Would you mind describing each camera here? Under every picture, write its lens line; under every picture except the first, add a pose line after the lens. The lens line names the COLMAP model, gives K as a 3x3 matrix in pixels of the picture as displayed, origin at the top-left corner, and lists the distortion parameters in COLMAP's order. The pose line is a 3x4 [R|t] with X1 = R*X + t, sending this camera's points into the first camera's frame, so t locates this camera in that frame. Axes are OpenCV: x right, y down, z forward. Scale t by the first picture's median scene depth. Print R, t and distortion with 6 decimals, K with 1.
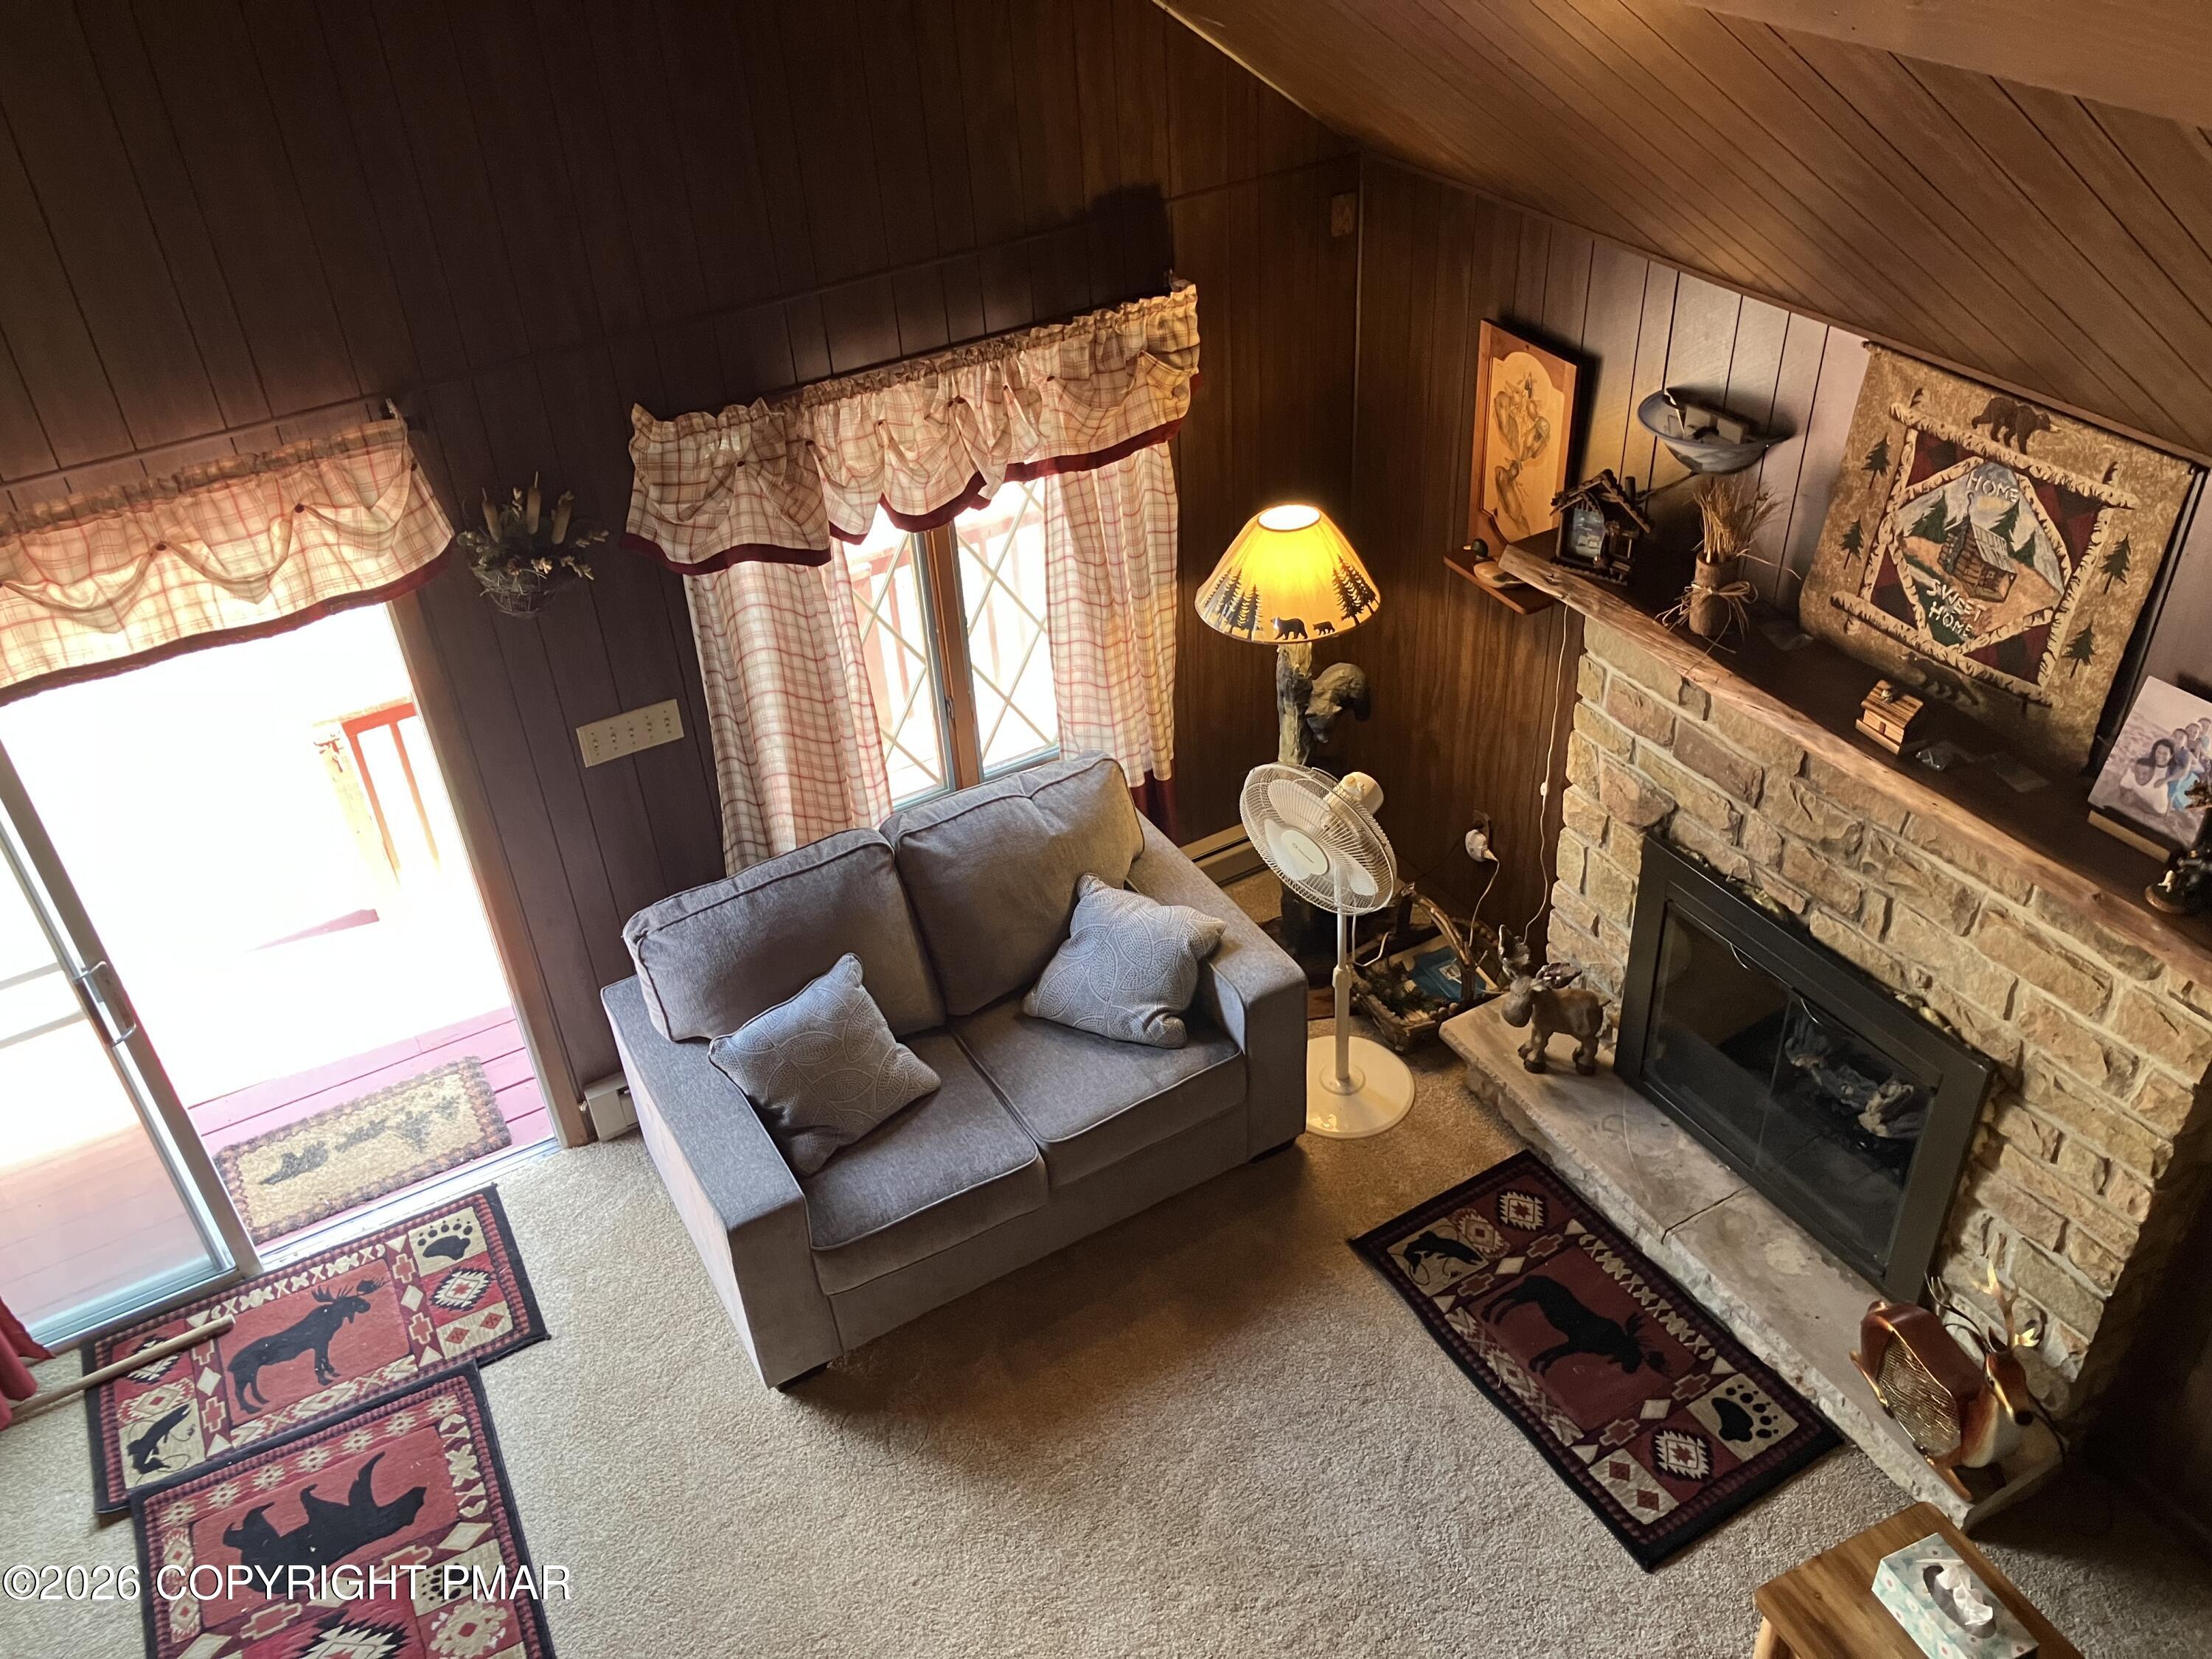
lens RADIAL K [[1798.1, 0, 1092.7], [0, 1798.1, 809.0], [0, 0, 1]] dist [0.037614, -0.049905]
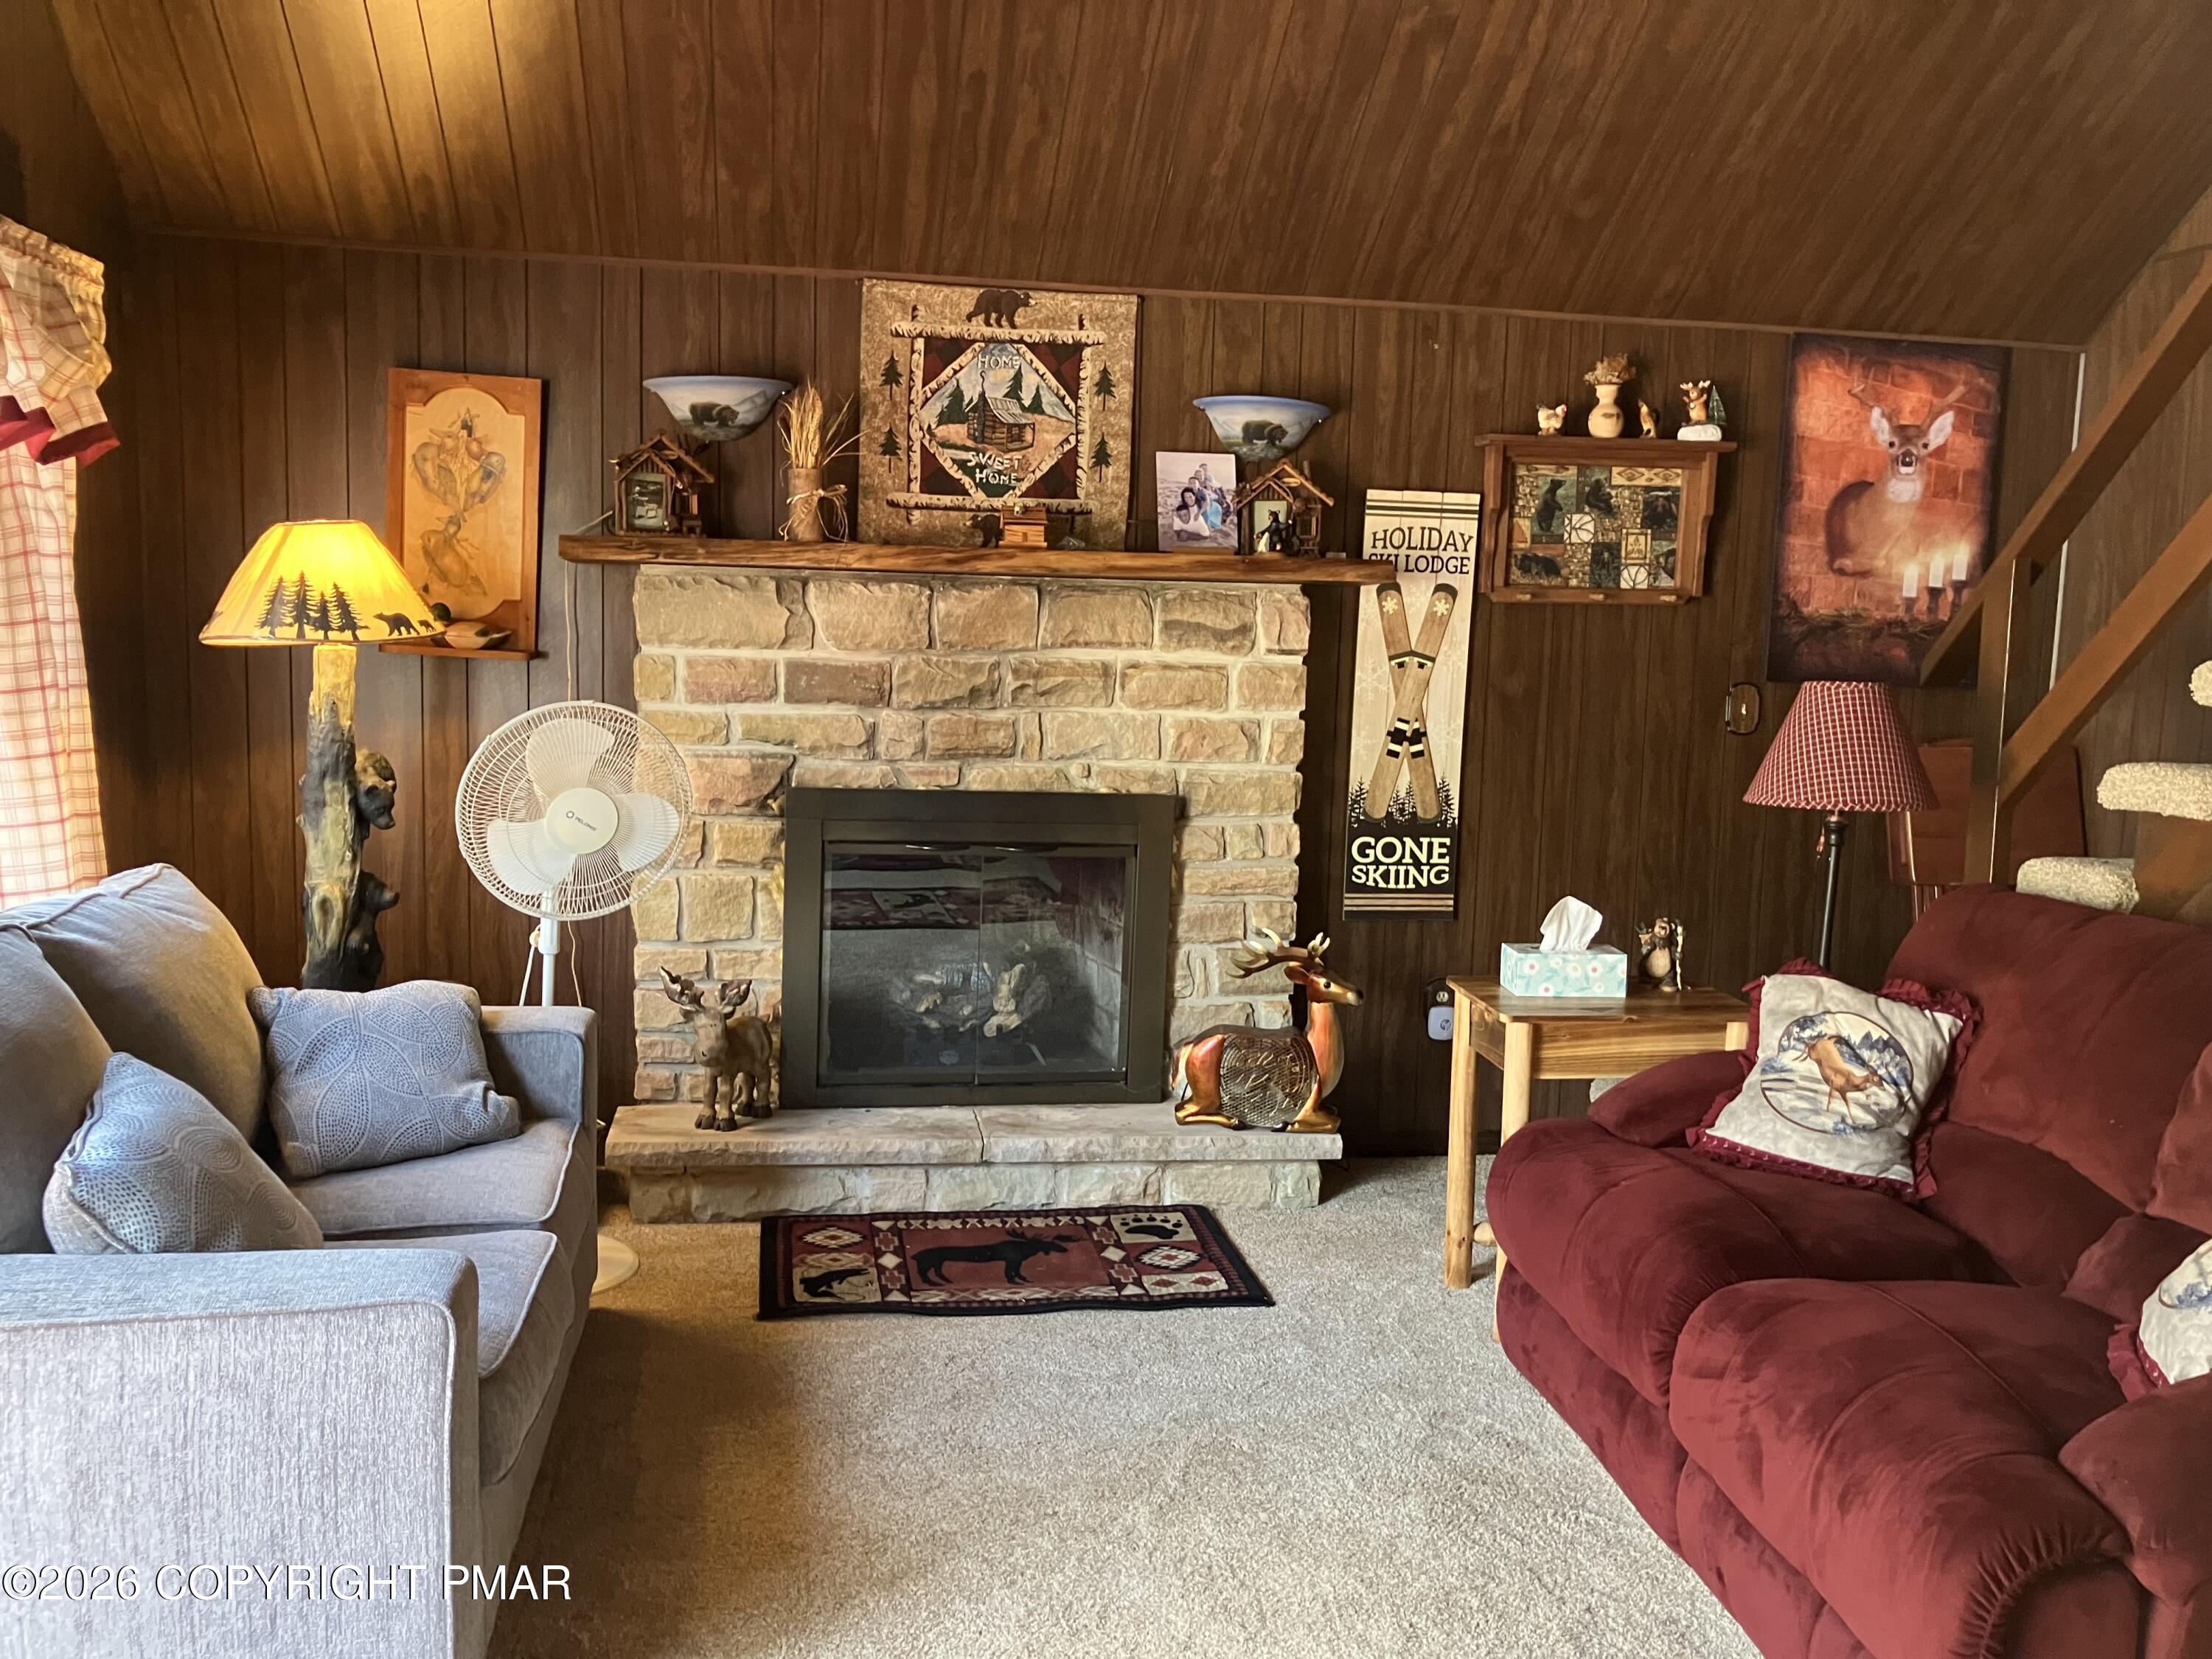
lens RADIAL K [[1798.1, 0, 1113.4], [0, 1798.1, 842.9], [0, 0, 1]] dist [0.037614, -0.049905]
pose [[0.340085, -0.053930, 0.938847, -0.696139], [0.512182, 0.847909, -0.136824, 0.328368], [-0.788677, 0.527392, 0.315983, 0.679897]]
